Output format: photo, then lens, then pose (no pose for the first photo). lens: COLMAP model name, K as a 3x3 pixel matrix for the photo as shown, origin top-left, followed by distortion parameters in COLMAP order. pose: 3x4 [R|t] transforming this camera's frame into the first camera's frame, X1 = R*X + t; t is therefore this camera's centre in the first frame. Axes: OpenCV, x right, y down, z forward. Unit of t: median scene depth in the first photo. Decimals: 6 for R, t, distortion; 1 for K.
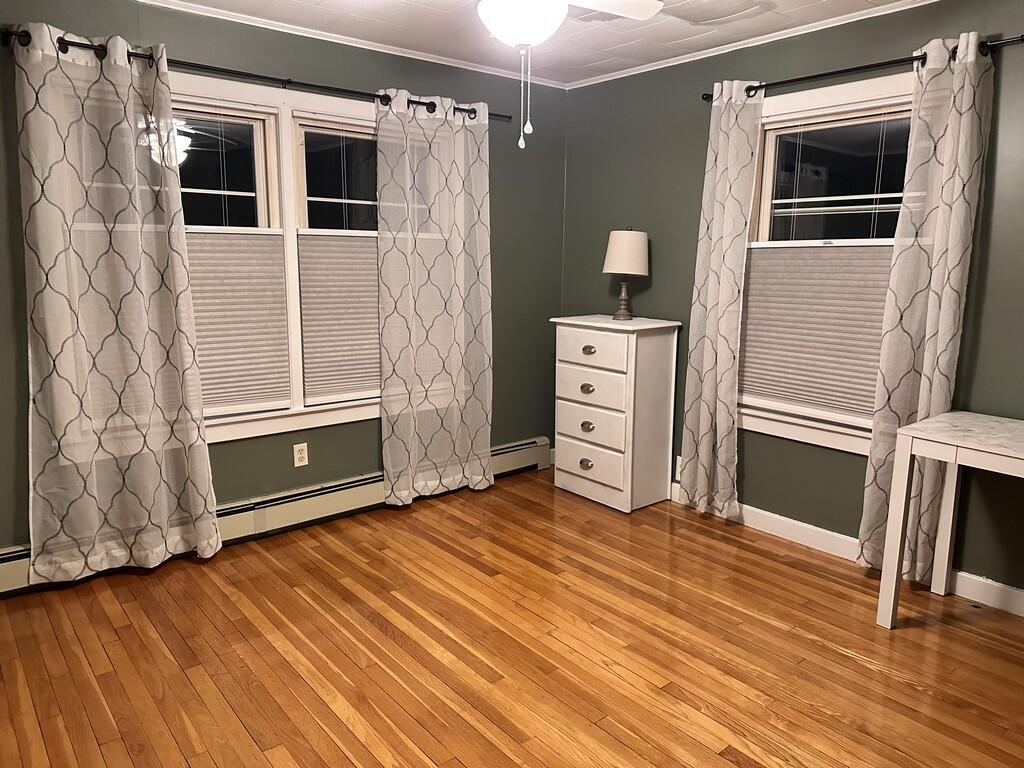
lens RADIAL K [[727.5, 0, 516.8], [0, 727.5, 382.2], [0, 0, 1]] dist [0.073909, -0.088130]
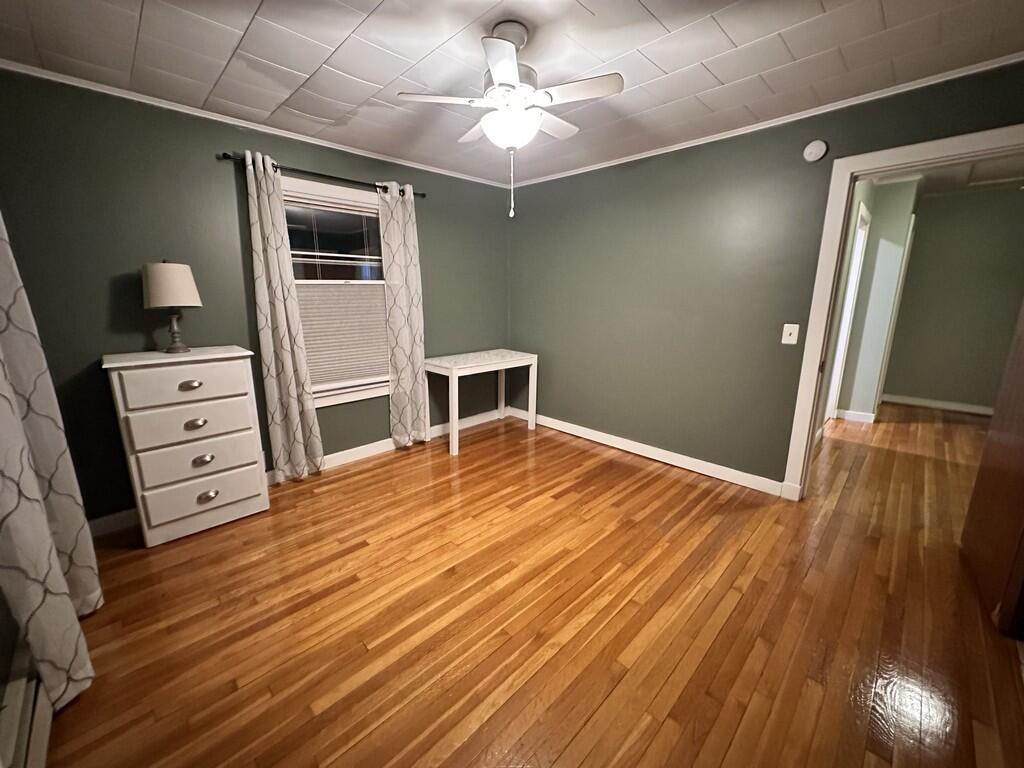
lens RADIAL K [[410.0, 0, 513.3], [0, 410.0, 383.8], [0, 0, 1]] dist [-0.002357, -0.000368]
pose [[-0.104123, -0.223071, 0.969225, -0.571104], [0.175049, 0.955199, 0.238648, -0.121498], [-0.979038, 0.194511, -0.060410, 0.715457]]
